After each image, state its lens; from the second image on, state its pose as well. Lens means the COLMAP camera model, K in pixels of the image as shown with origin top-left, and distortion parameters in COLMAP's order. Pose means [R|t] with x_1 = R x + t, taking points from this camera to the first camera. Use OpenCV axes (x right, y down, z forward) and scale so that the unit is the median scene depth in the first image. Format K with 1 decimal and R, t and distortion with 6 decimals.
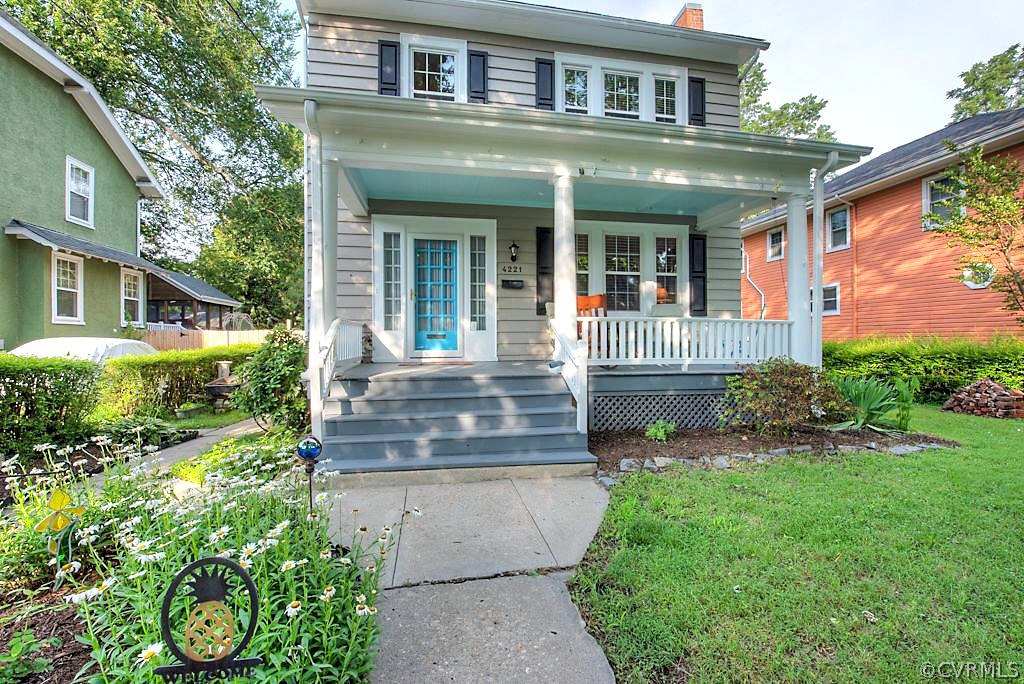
lens RADIAL K [[415.2, 0, 510.7], [0, 415.2, 341.2], [0, 0, 1]] dist [-0.014357, -0.001874]
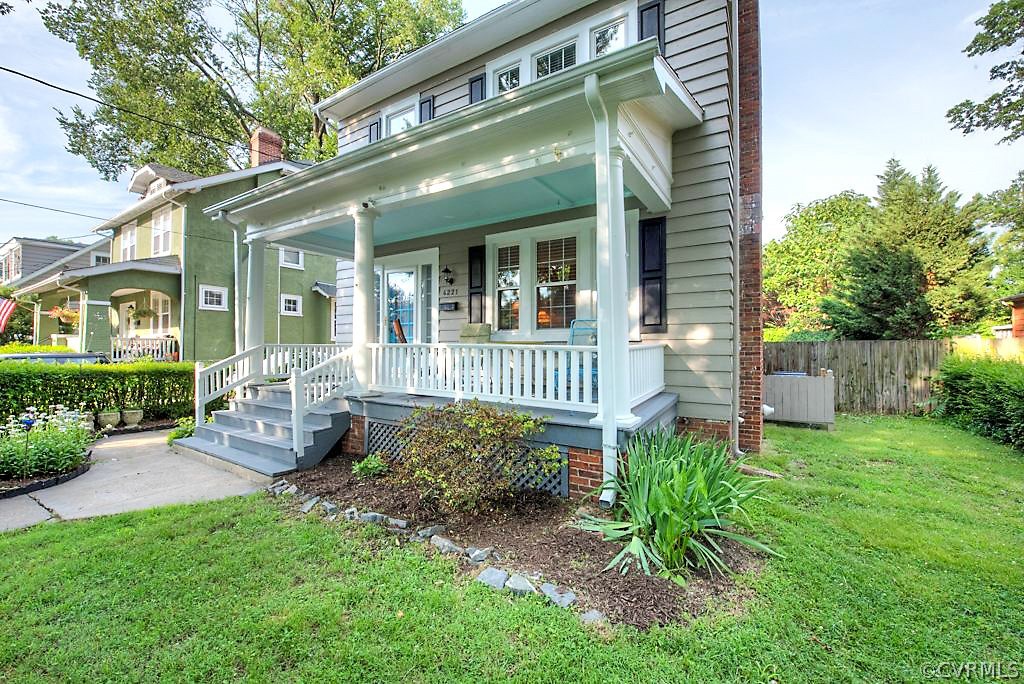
lens RADIAL K [[415.2, 0, 510.3], [0, 415.2, 341.4], [0, 0, 1]] dist [-0.014357, -0.001874]
pose [[0.738938, -0.002989, -0.673767, 0.820741], [-0.007057, 0.999901, -0.012175, -0.039104], [0.673736, 0.013751, 0.738844, 0.339857]]
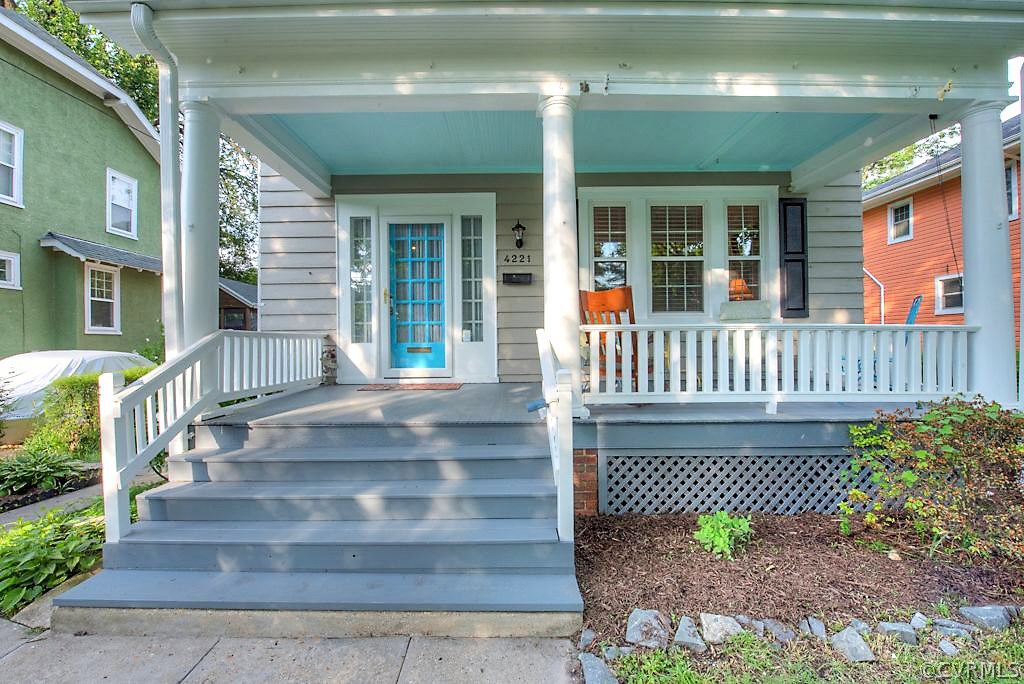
lens RADIAL K [[415.2, 0, 511.2], [0, 415.2, 341.0], [0, 0, 1]] dist [-0.014357, -0.001874]
pose [[0.984892, -0.006177, -0.173062, 0.120424], [0.005680, 0.999978, -0.003369, -0.024191], [0.173079, 0.002336, 0.984905, 0.273003]]
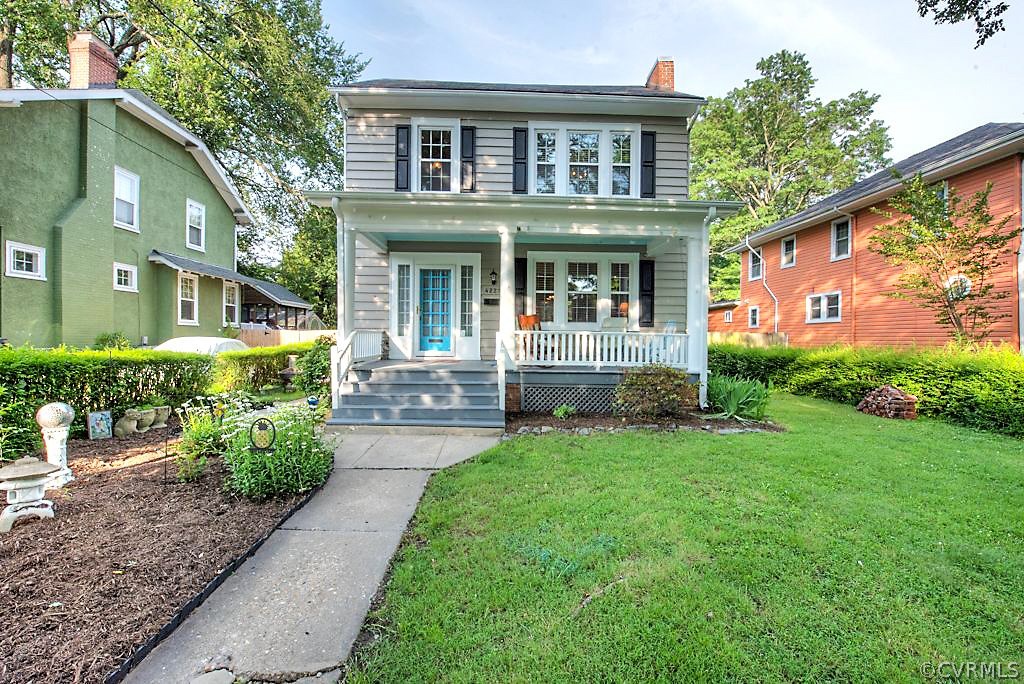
lens RADIAL K [[415.2, 0, 510.8], [0, 415.2, 341.4], [0, 0, 1]] dist [-0.014357, -0.001874]
pose [[0.989595, 0.015744, -0.143017, 0.254153], [-0.014542, 0.999850, 0.009445, -0.025737], [0.143144, -0.007267, 0.989675, -0.298801]]
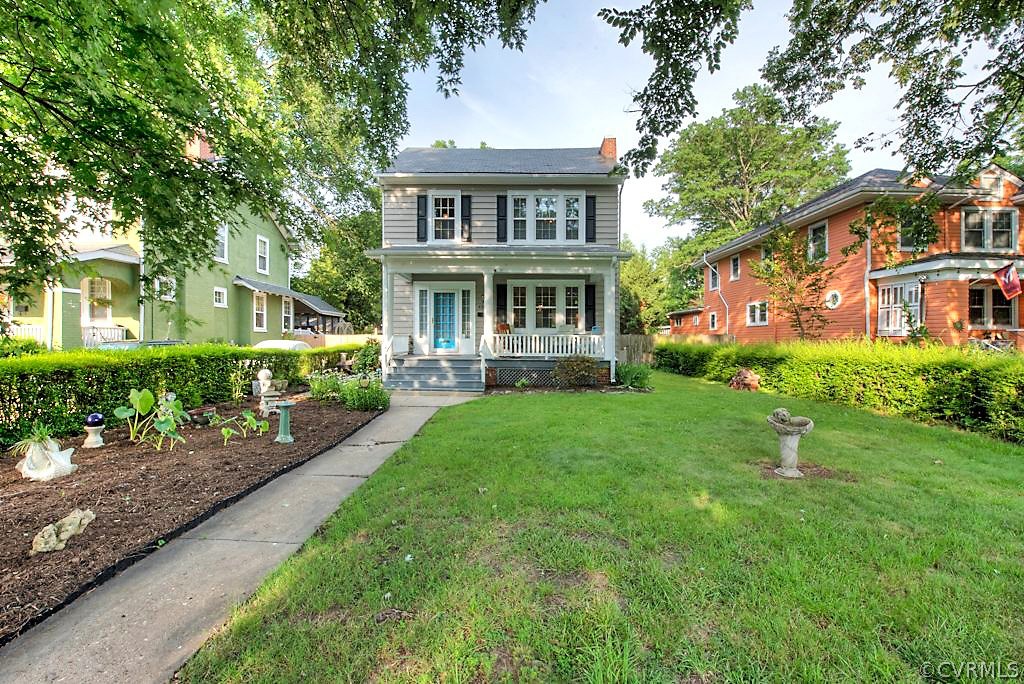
lens RADIAL K [[415.2, 0, 509.7], [0, 415.2, 340.1], [0, 0, 1]] dist [-0.014357, -0.001874]
pose [[0.983381, 0.008174, -0.181368, 0.477615], [-0.008486, 0.999964, -0.000948, -0.019175], [0.181353, 0.002471, 0.983415, -0.875794]]
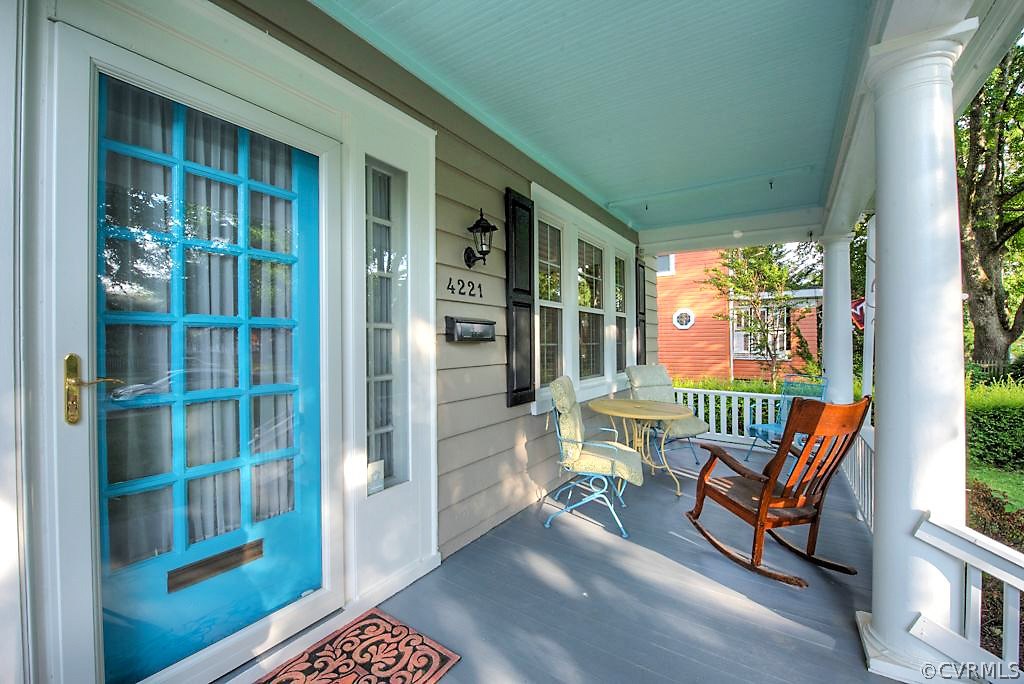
lens RADIAL K [[415.2, 0, 512.9], [0, 415.2, 341.5], [0, 0, 1]] dist [-0.014357, -0.001874]
pose [[0.690332, 0.000935, 0.723492, -0.227648], [0.000436, 0.999998, -0.001709, -0.127624], [-0.723492, 0.001495, 0.690331, 0.731415]]
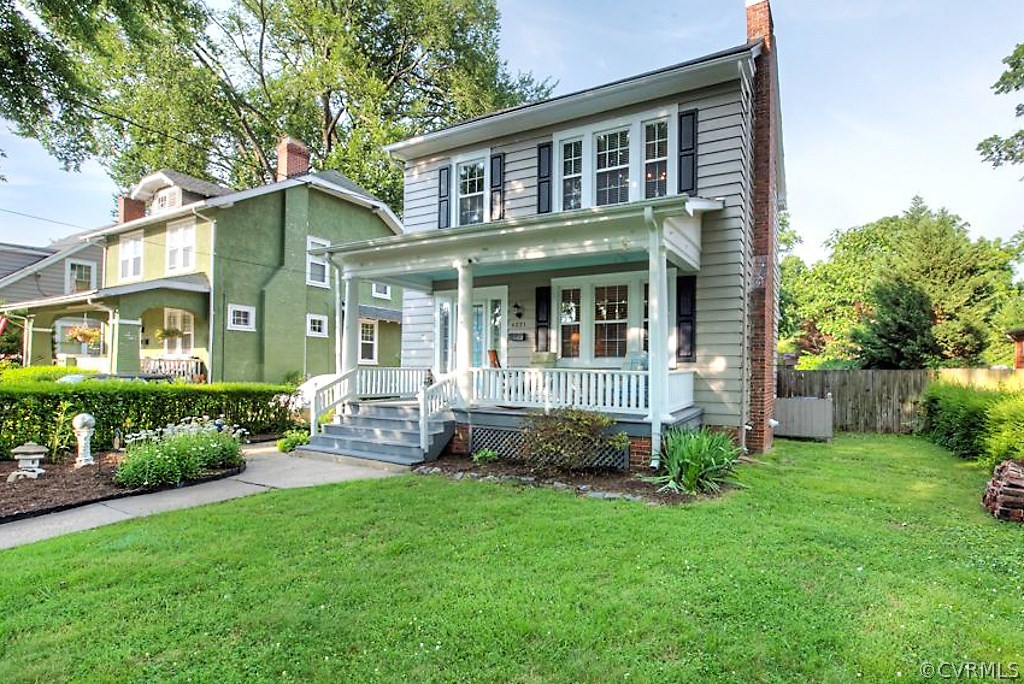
lens RADIAL K [[499.7, 0, 571.4], [0, 499.7, 367.5], [0, 0, 1]] dist [-0.013598, -0.001018]
pose [[0.798088, 0.007240, -0.602497, 1.017232], [-0.017153, 0.999796, -0.010707, -0.035084], [0.602296, 0.018879, 0.798049, -0.069521]]
